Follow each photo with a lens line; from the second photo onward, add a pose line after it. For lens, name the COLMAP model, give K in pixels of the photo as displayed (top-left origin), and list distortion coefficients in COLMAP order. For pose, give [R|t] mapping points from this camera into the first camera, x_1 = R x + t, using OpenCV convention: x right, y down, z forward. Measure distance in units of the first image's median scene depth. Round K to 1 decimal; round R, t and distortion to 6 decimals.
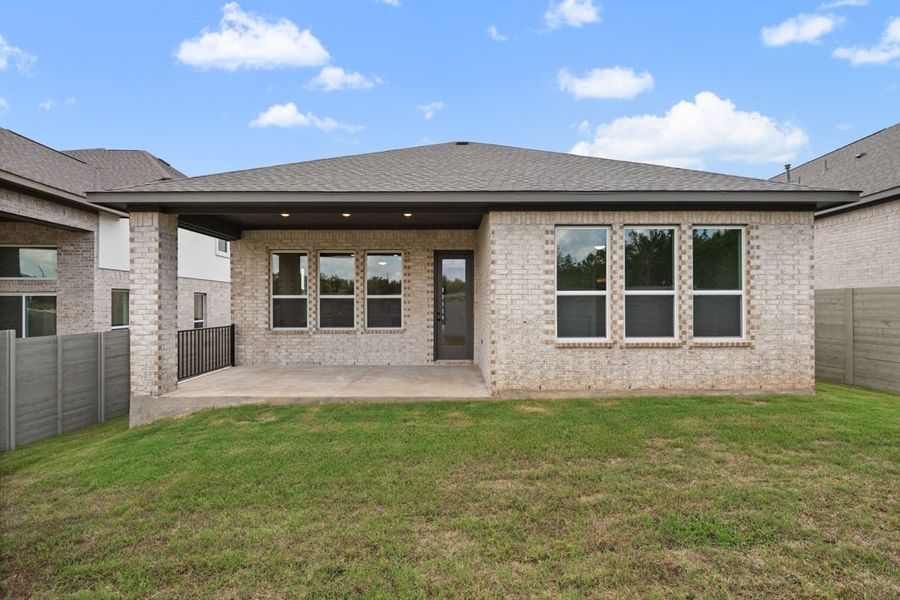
lens RADIAL K [[401.2, 0, 449.1], [0, 401.2, 301.6], [0, 0, 1]] dist [-0.003479, -0.000720]
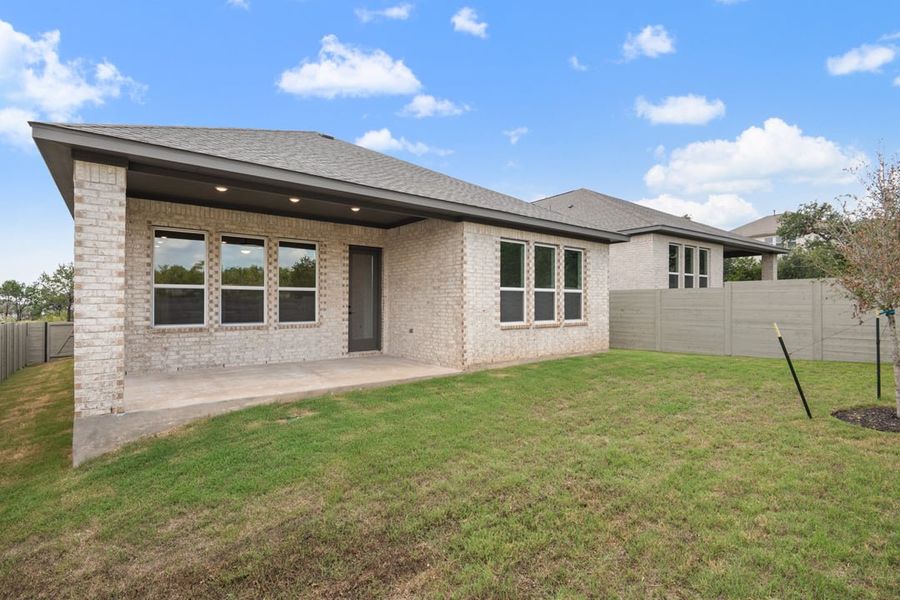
lens RADIAL K [[410.8, 0, 451.2], [0, 410.8, 301.8], [0, 0, 1]] dist [-0.005476, -0.000862]
pose [[0.794436, 0.005443, 0.607324, -0.683631], [-0.005872, 0.999982, -0.001282, 0.024756], [-0.607320, -0.002548, 0.794454, 0.017994]]
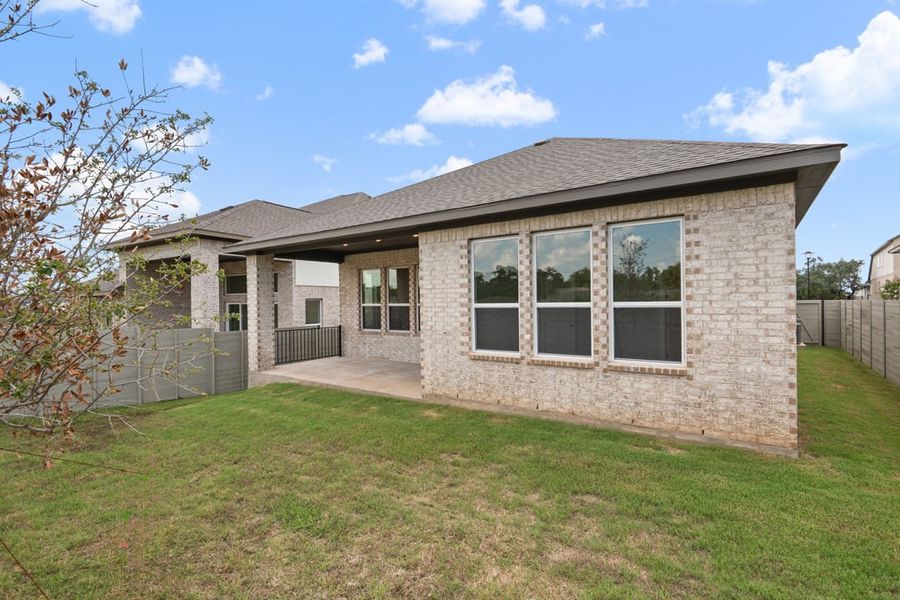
lens RADIAL K [[417.5, 0, 469.4], [0, 417.5, 301.1], [0, 0, 1]] dist [0.000338, -0.000102]
pose [[0.823528, -0.007473, -0.567227, 0.861162], [0.012407, 0.999911, 0.004840, -0.038081], [0.567140, -0.011023, 0.823547, 0.119106]]
